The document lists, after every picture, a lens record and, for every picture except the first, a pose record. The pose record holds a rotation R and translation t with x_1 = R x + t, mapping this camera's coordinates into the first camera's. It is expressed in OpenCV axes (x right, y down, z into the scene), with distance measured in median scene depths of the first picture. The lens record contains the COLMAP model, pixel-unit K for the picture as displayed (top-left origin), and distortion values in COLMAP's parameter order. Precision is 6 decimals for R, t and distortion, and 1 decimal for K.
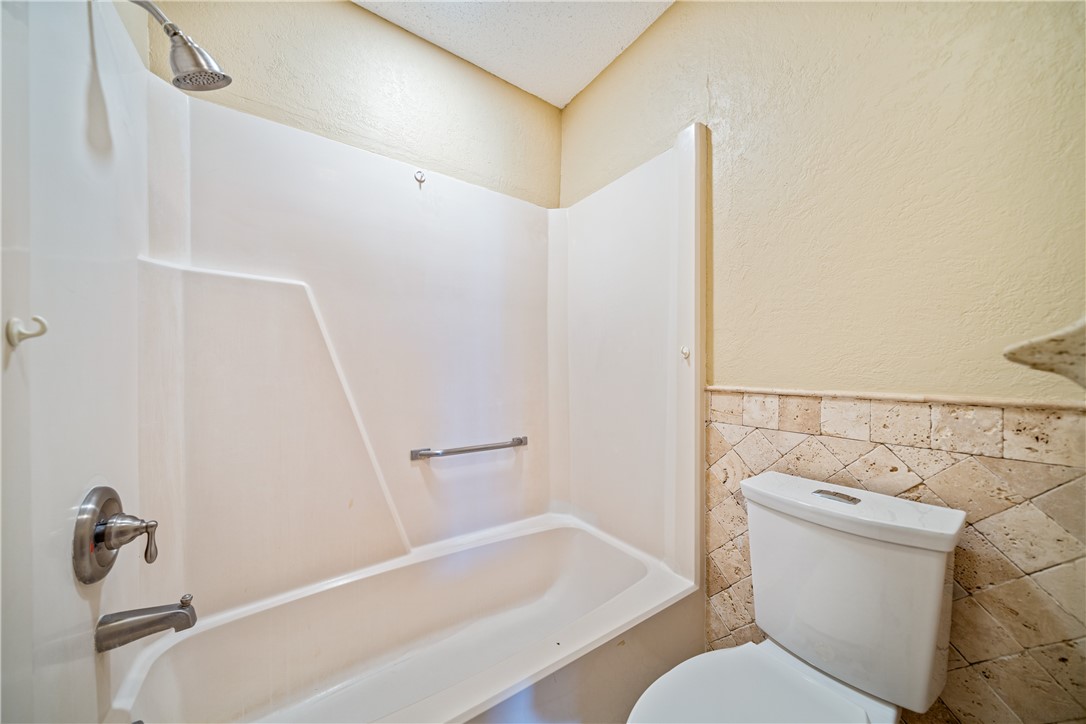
lens RADIAL K [[377.4, 0, 544.1], [0, 377.4, 366.4], [0, 0, 1]] dist [-0.000456, -0.000244]
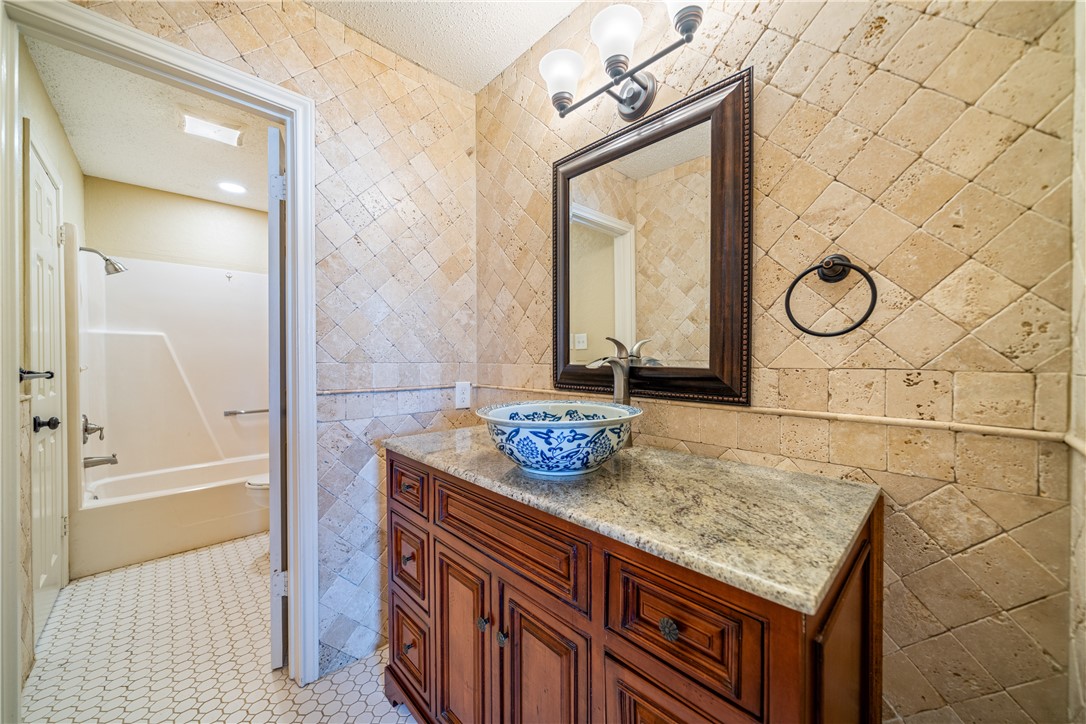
lens RADIAL K [[399.8, 0, 543.5], [0, 399.8, 360.0], [0, 0, 1]] dist [-0.003108, 0.000010]
pose [[0.987567, -0.010684, 0.156836, 1.191876], [0.008997, 0.999894, 0.011461, -0.074840], [-0.156942, -0.009908, 0.987558, -1.646277]]
